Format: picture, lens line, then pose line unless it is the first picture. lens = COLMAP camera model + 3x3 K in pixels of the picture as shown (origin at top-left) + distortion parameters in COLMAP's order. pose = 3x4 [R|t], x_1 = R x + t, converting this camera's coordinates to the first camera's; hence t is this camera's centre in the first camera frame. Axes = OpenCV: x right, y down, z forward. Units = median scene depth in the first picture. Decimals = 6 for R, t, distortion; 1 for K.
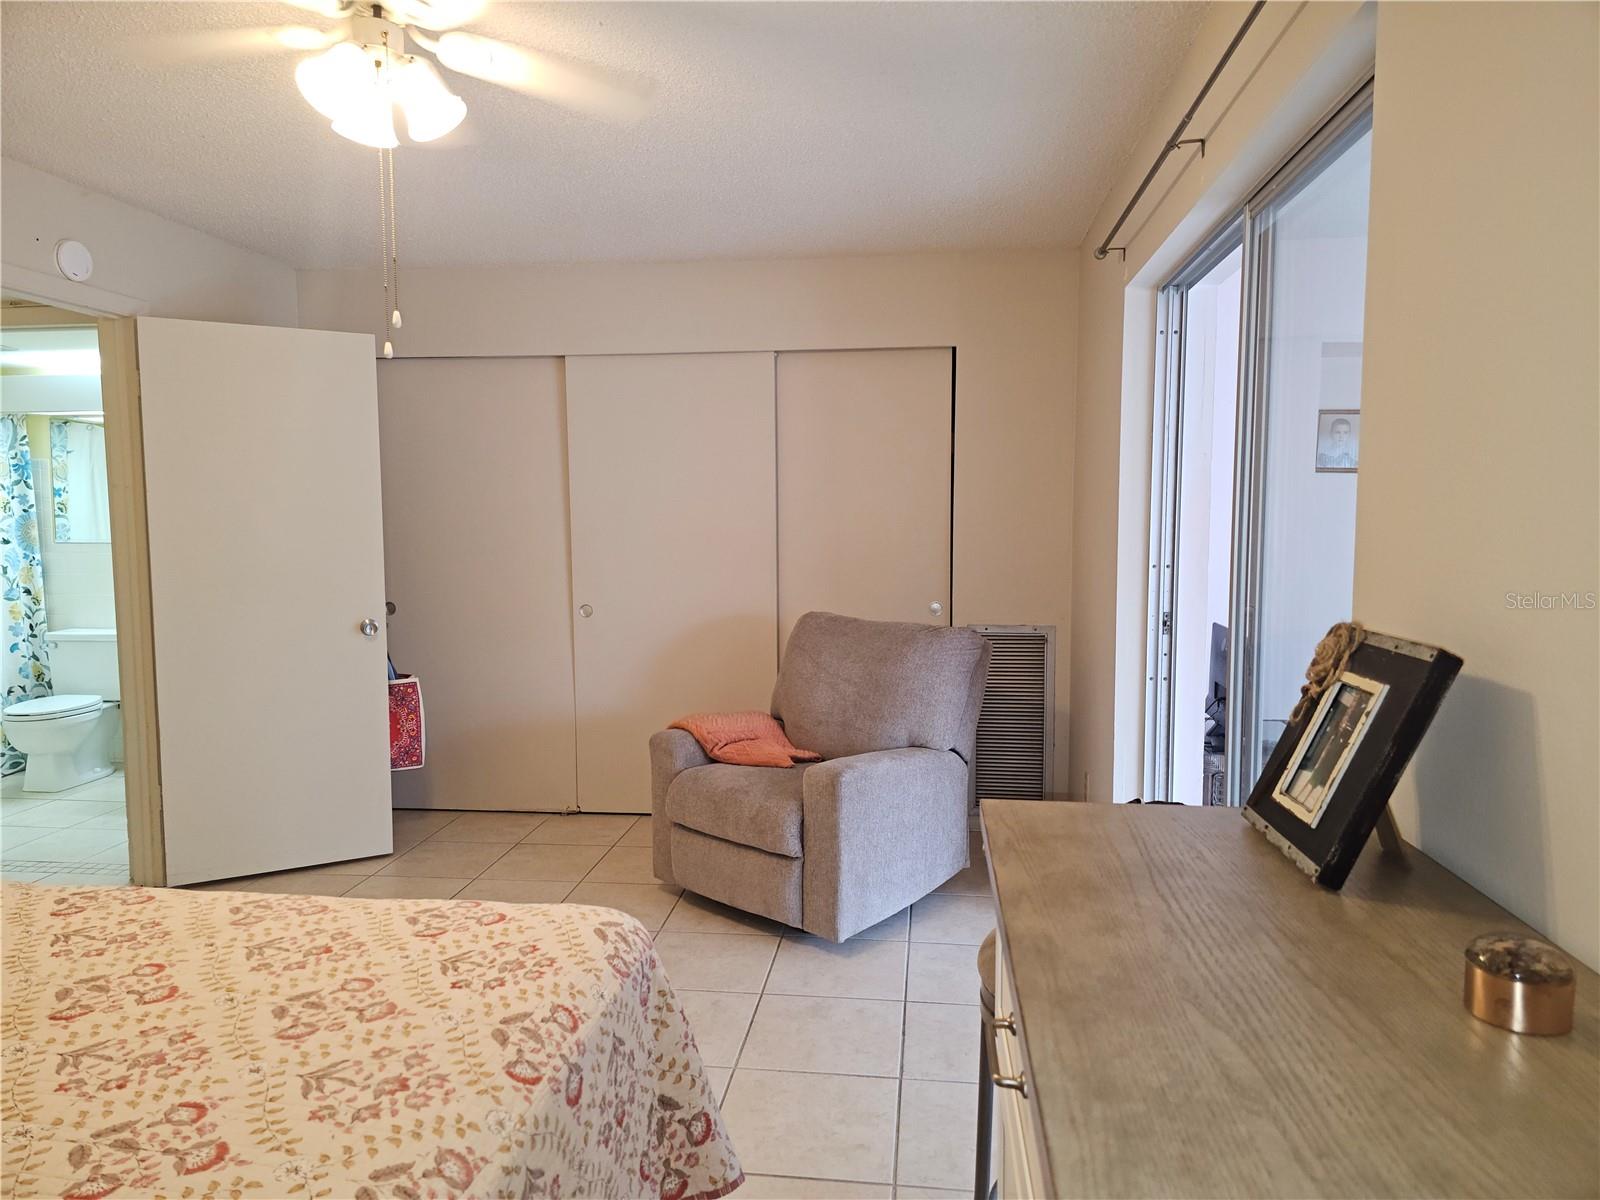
lens RADIAL K [[1053.6, 0, 796.9], [0, 1053.6, 592.2], [0, 0, 1]] dist [0.086878, -0.077318]
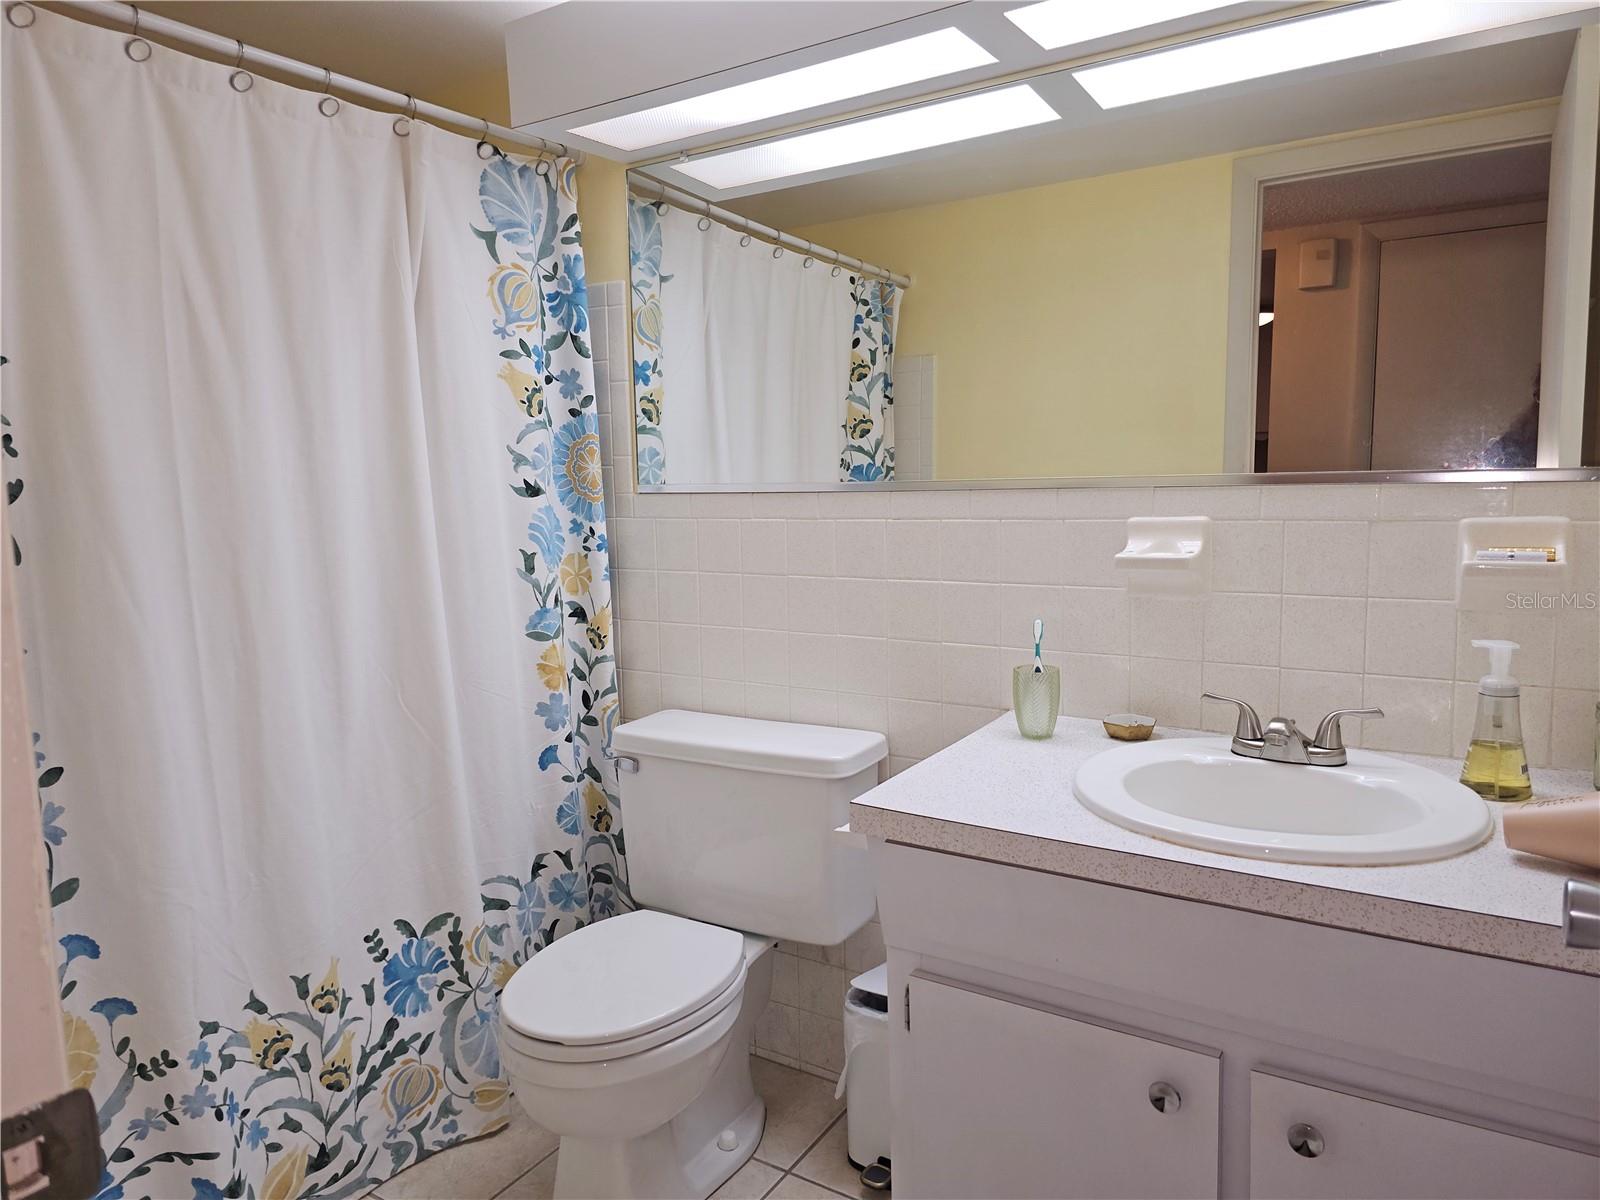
lens RADIAL K [[1047.3, 0, 807.8], [0, 1047.3, 600.5], [0, 0, 1]] dist [0.071089, -0.059489]
pose [[0.906231, 0.035498, -0.421290, -0.469281], [-0.017529, 0.998767, 0.046449, -0.025715], [0.422419, -0.034709, 0.905736, 0.679645]]
